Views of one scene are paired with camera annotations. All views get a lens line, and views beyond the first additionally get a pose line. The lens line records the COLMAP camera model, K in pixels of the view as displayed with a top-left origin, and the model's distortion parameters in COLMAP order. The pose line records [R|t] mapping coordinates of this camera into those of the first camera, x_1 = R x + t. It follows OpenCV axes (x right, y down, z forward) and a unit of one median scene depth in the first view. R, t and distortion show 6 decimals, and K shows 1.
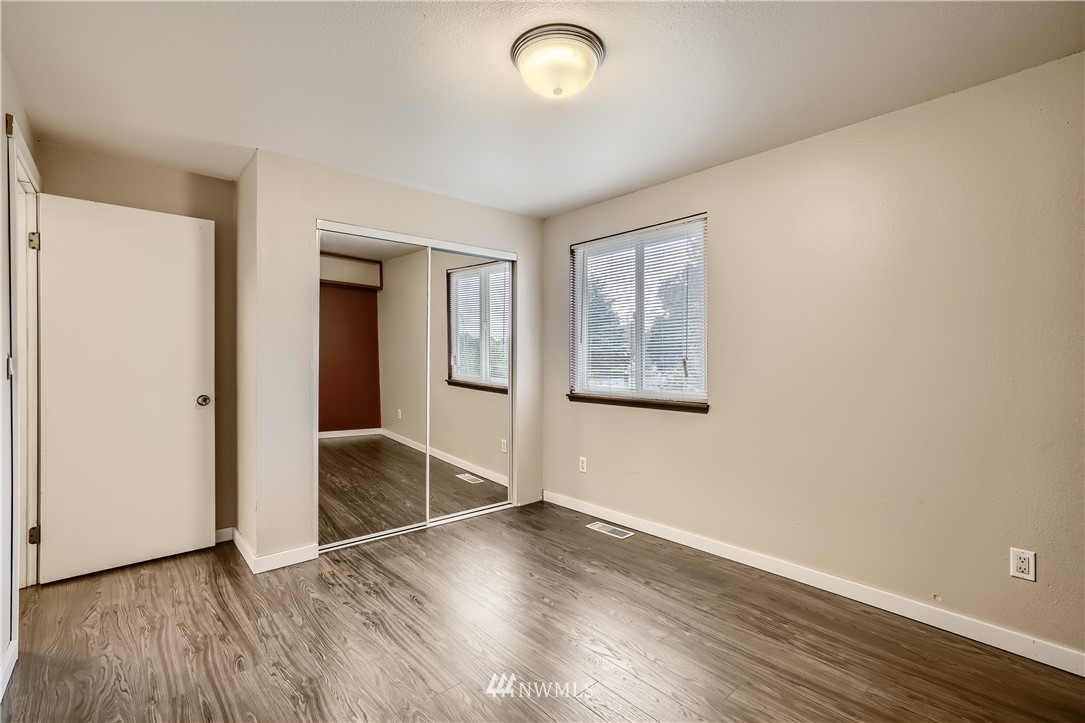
lens RADIAL K [[492.4, 0, 543.6], [0, 492.4, 366.4], [0, 0, 1]] dist [0.012652, 0.001916]
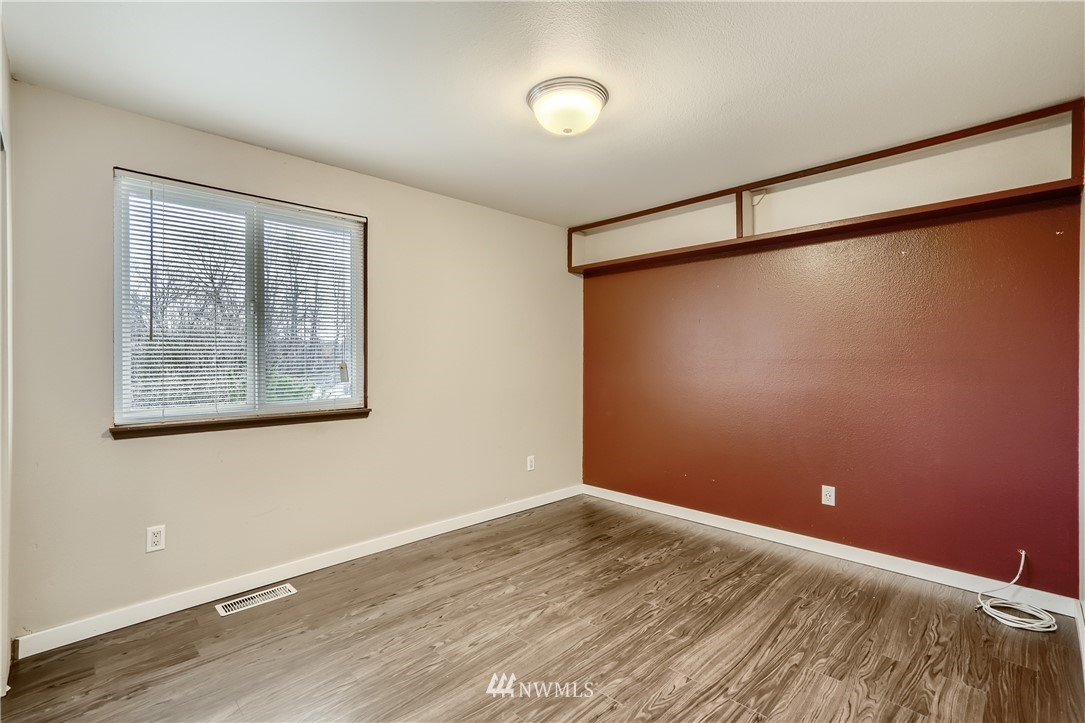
lens RADIAL K [[492.4, 0, 540.5], [0, 492.4, 359.5], [0, 0, 1]] dist [0.012652, 0.001916]
pose [[-0.044282, -0.005622, 0.999003, -0.775050], [0.006470, 0.999962, 0.005914, -0.033564], [-0.998998, 0.006725, -0.044244, 0.756565]]
